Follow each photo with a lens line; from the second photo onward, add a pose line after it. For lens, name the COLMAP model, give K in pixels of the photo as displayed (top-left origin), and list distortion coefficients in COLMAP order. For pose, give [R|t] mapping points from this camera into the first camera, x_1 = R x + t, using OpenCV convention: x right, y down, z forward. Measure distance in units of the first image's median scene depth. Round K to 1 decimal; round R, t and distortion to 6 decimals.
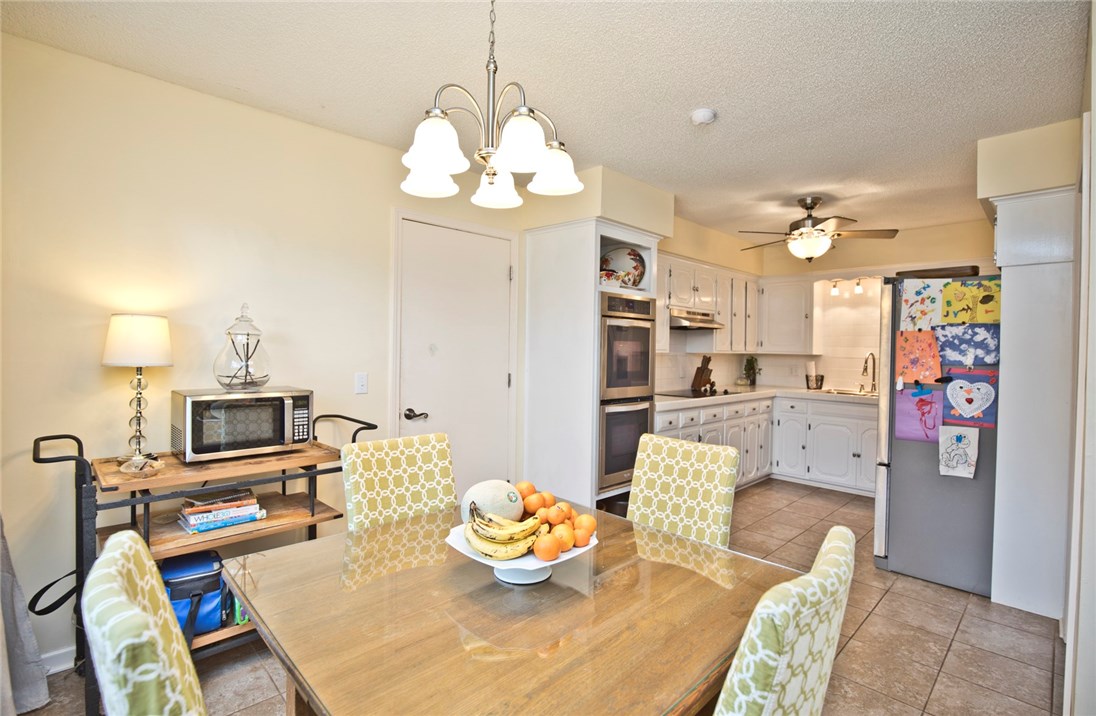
lens RADIAL K [[503.4, 0, 550.3], [0, 503.4, 354.4], [0, 0, 1]] dist [-0.023313, 0.000307]
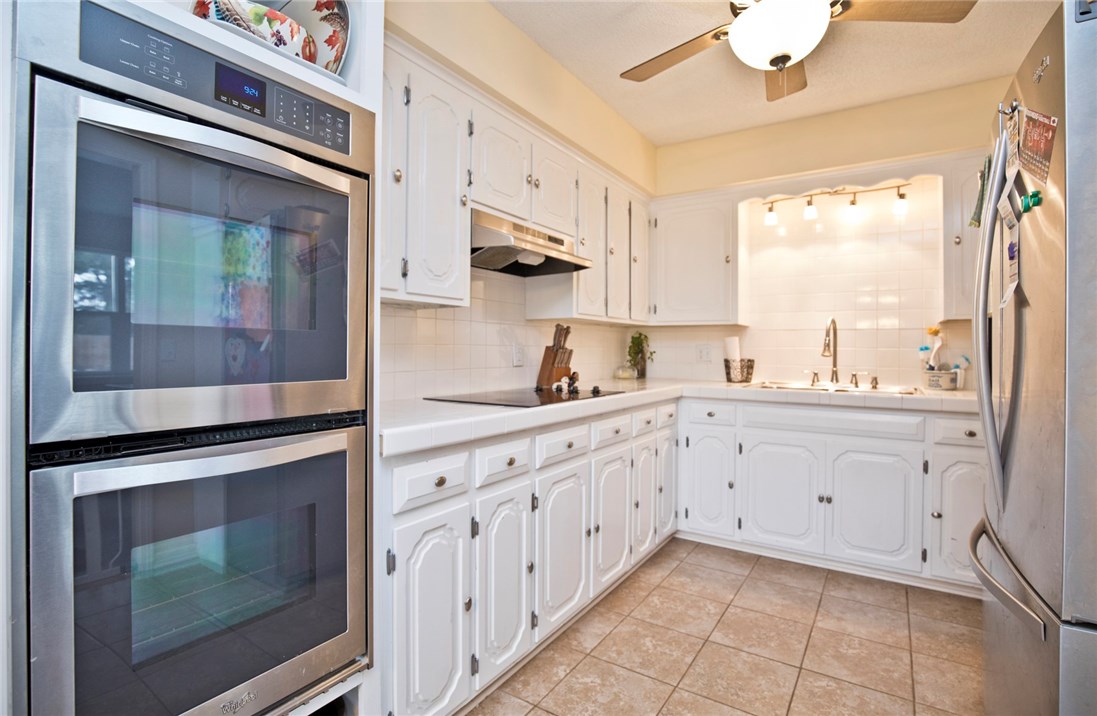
lens RADIAL K [[534.7, 0, 547.9], [0, 534.7, 355.5], [0, 0, 1]] dist [0.001810, -0.000075]
pose [[0.974754, -0.014461, 0.222813, 0.169251], [0.013743, 0.999894, 0.004773, 0.032892], [-0.222858, -0.001590, 0.974850, 0.448860]]
